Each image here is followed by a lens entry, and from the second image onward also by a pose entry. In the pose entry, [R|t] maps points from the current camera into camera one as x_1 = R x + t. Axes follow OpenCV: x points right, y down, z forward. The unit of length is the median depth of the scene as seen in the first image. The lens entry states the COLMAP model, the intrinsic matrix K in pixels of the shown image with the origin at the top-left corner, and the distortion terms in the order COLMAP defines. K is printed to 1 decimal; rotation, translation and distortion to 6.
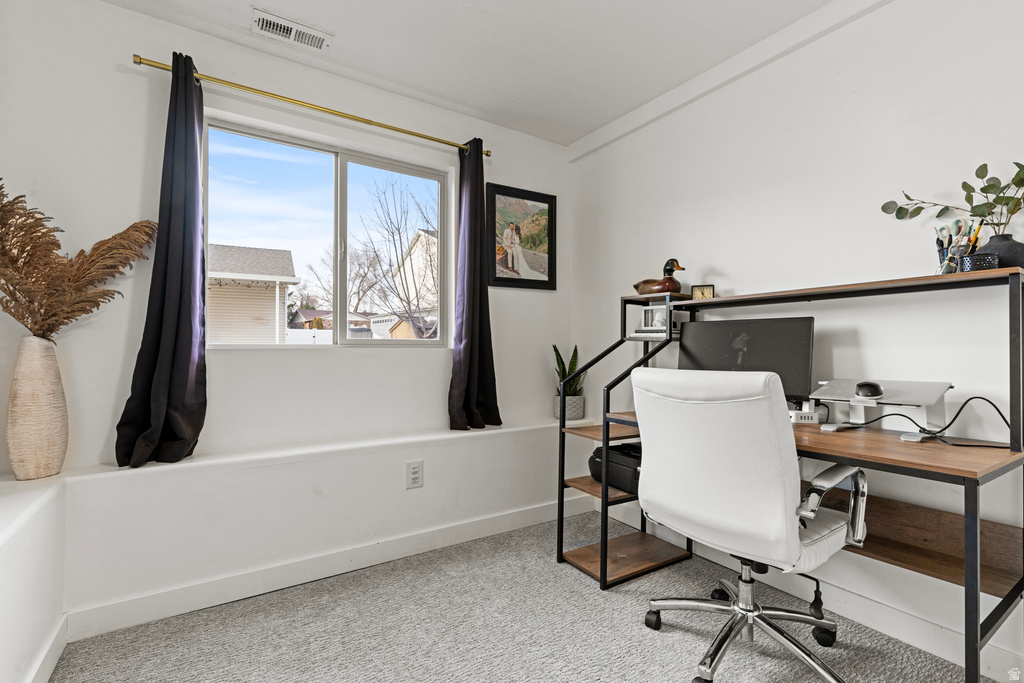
lens RADIAL K [[461.3, 0, 506.0], [0, 461.3, 342.1], [0, 0, 1]] dist [0.005114, -0.000016]
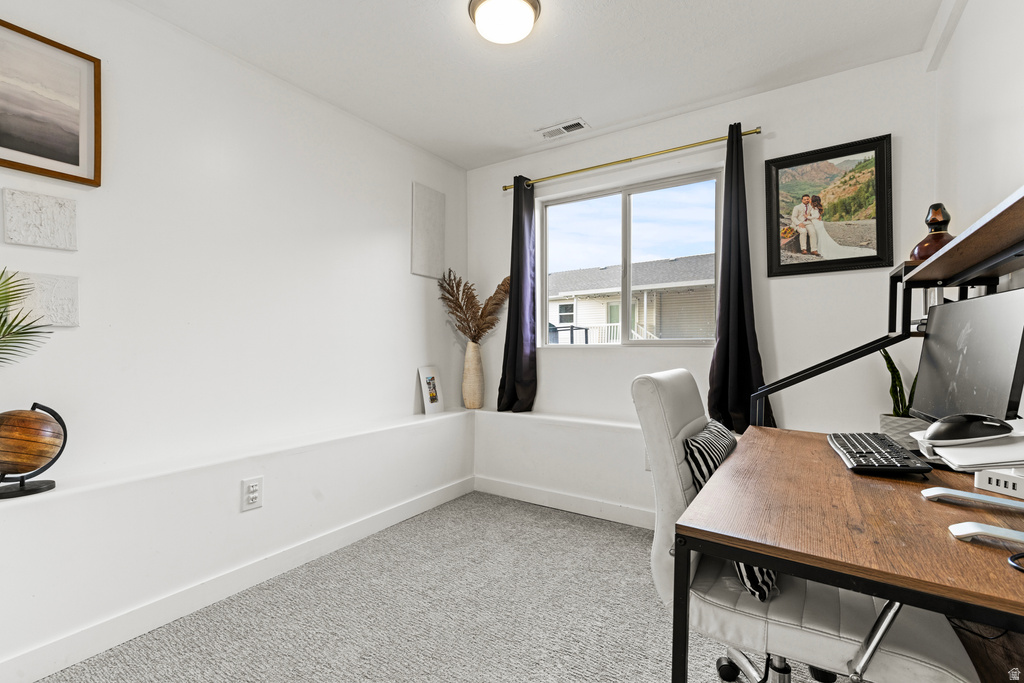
lens RADIAL K [[461.3, 0, 503.9], [0, 461.3, 344.9], [0, 0, 1]] dist [0.005114, -0.000016]
pose [[0.399356, -0.002982, -0.916791, 0.559768], [0.011029, 0.999938, 0.001552, 0.001092], [0.916729, -0.010731, 0.399365, 0.175728]]
